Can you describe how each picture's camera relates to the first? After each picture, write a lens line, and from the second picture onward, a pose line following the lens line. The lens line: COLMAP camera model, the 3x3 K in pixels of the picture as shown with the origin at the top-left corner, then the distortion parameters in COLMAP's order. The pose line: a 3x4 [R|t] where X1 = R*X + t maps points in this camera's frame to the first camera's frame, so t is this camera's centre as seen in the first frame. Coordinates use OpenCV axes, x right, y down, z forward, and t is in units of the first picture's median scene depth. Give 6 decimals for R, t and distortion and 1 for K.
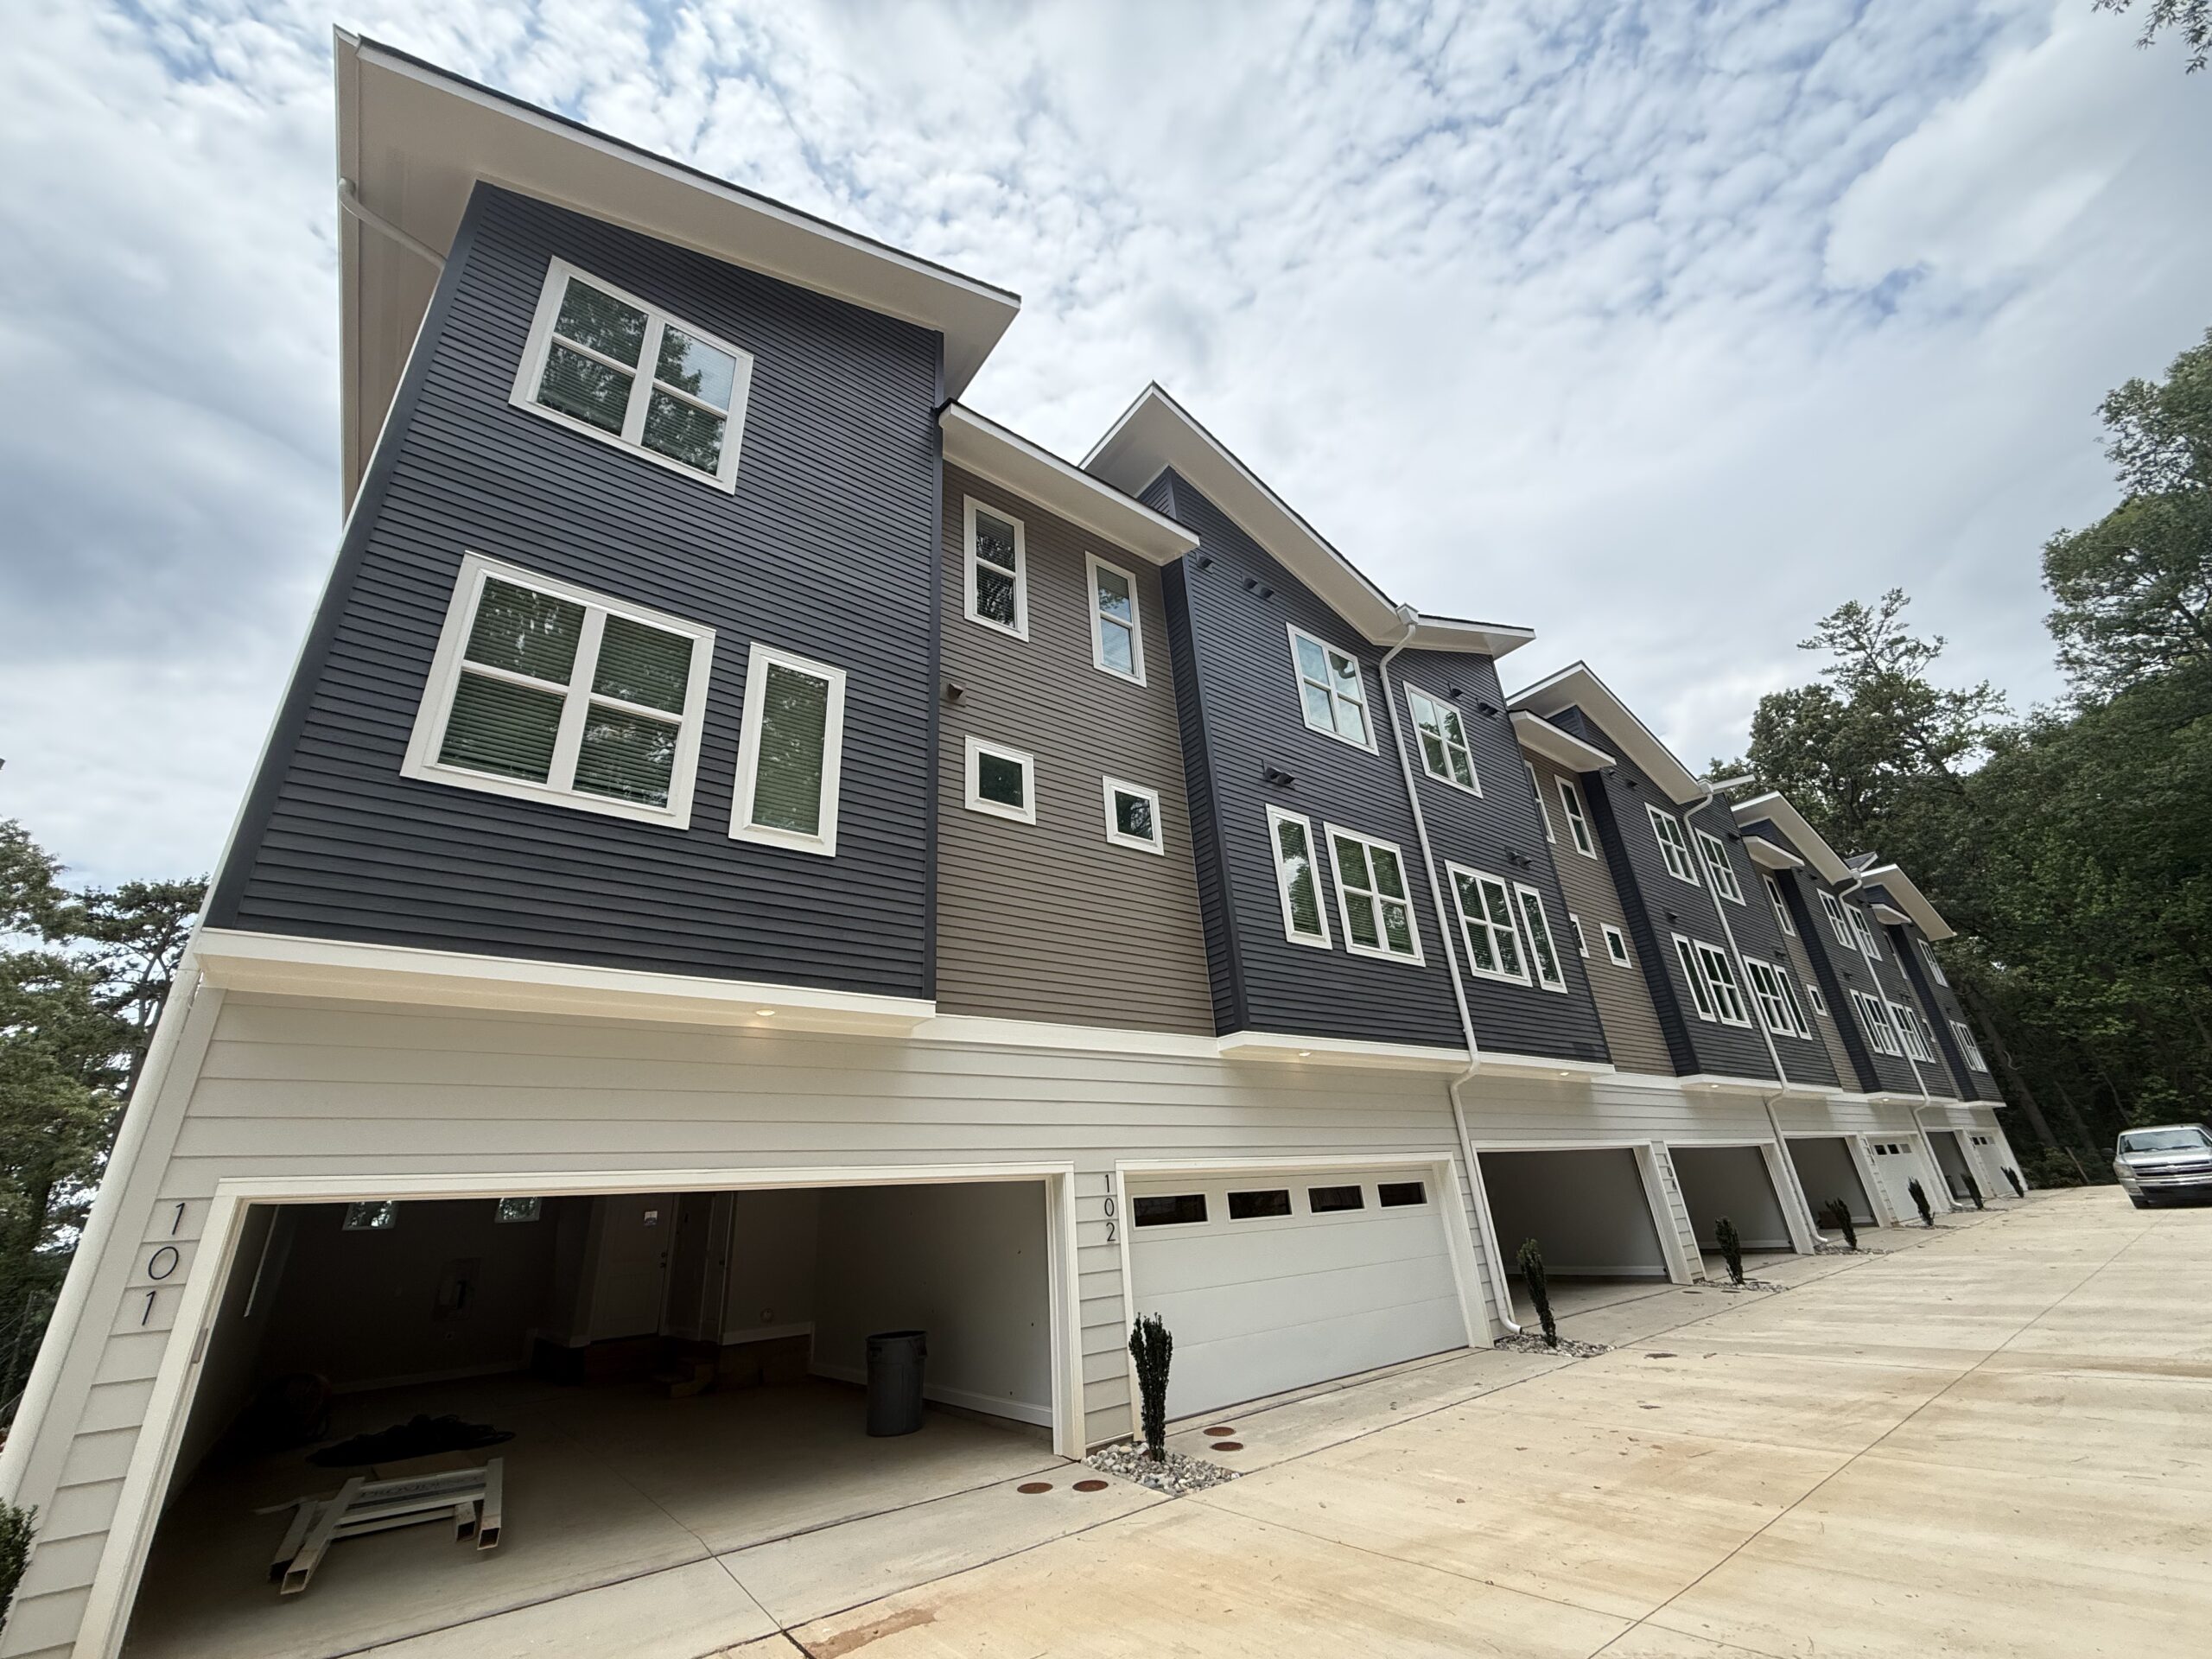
lens RADIAL K [[891.4, 0, 1088.4], [0, 891.4, 816.7], [0, 0, 1]] dist [-0.005429, 0.001557]
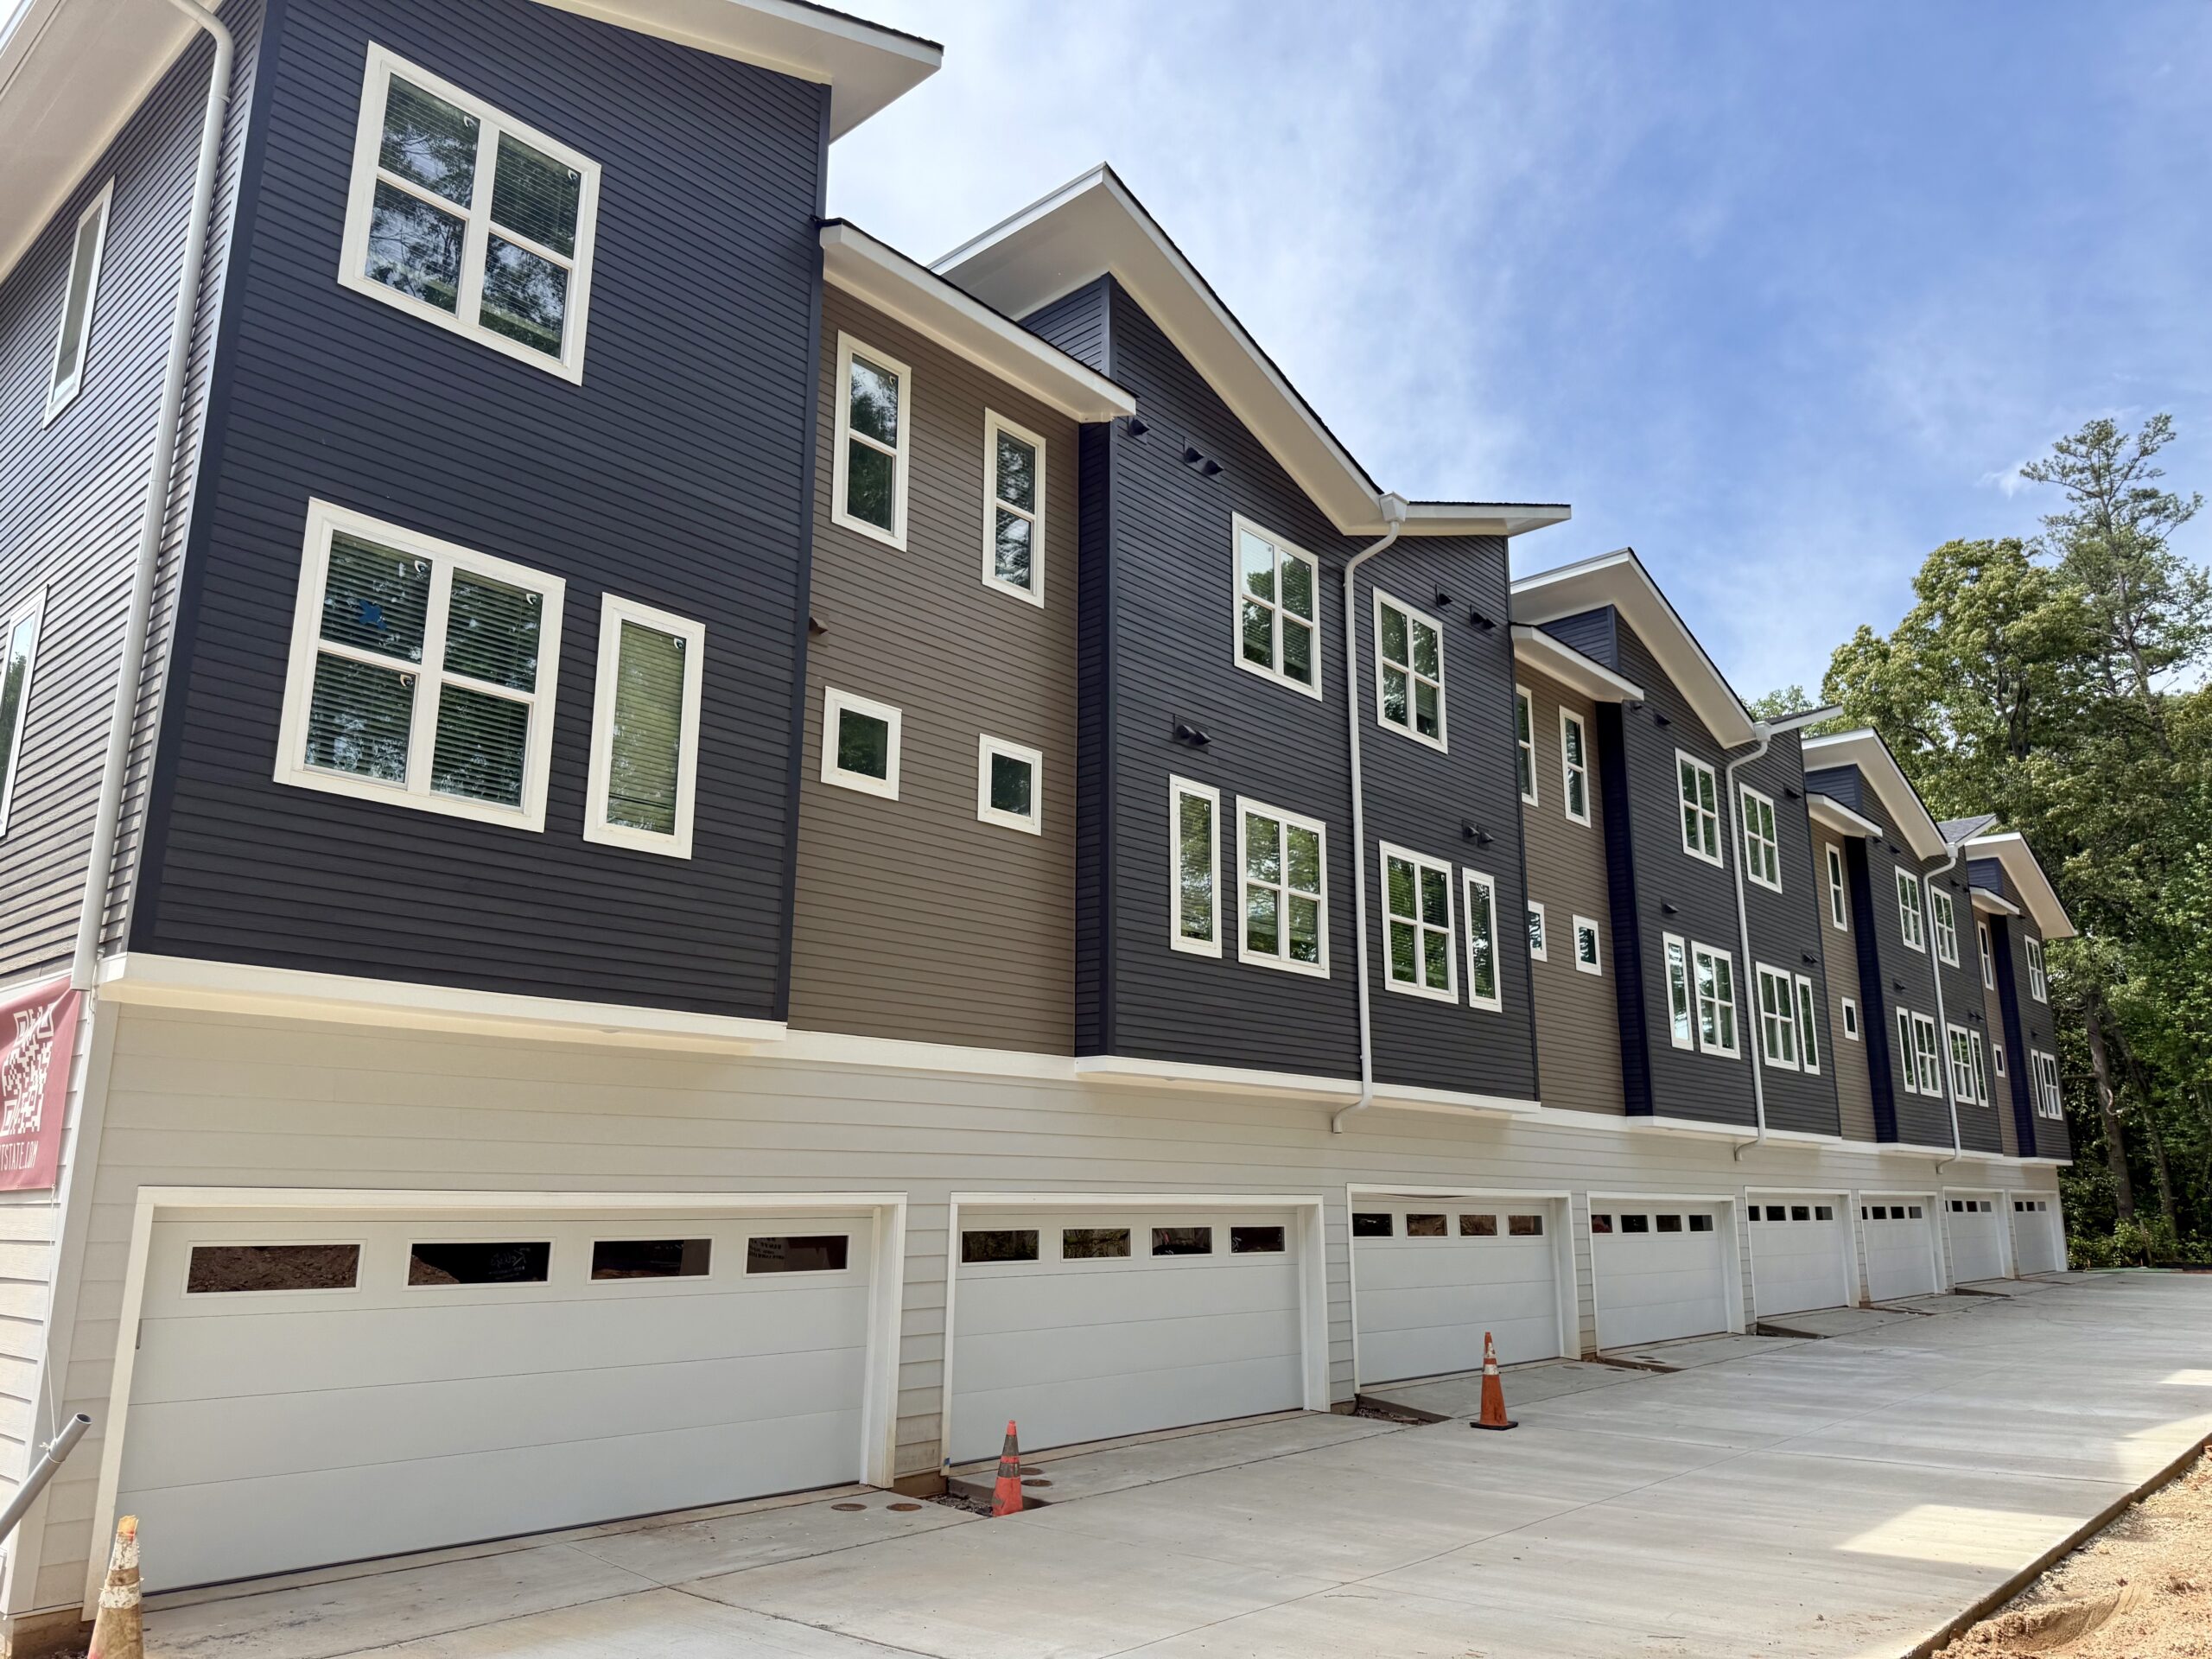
lens RADIAL K [[1564.7, 0, 1105.4], [0, 1564.7, 806.7], [0, 0, 1]] dist [0.048549, -0.057025]
pose [[0.978614, 0.112260, 0.172375, -0.100649], [-0.139765, 0.977699, 0.156751, -0.203401], [-0.150934, -0.177491, 0.972479, -0.381217]]
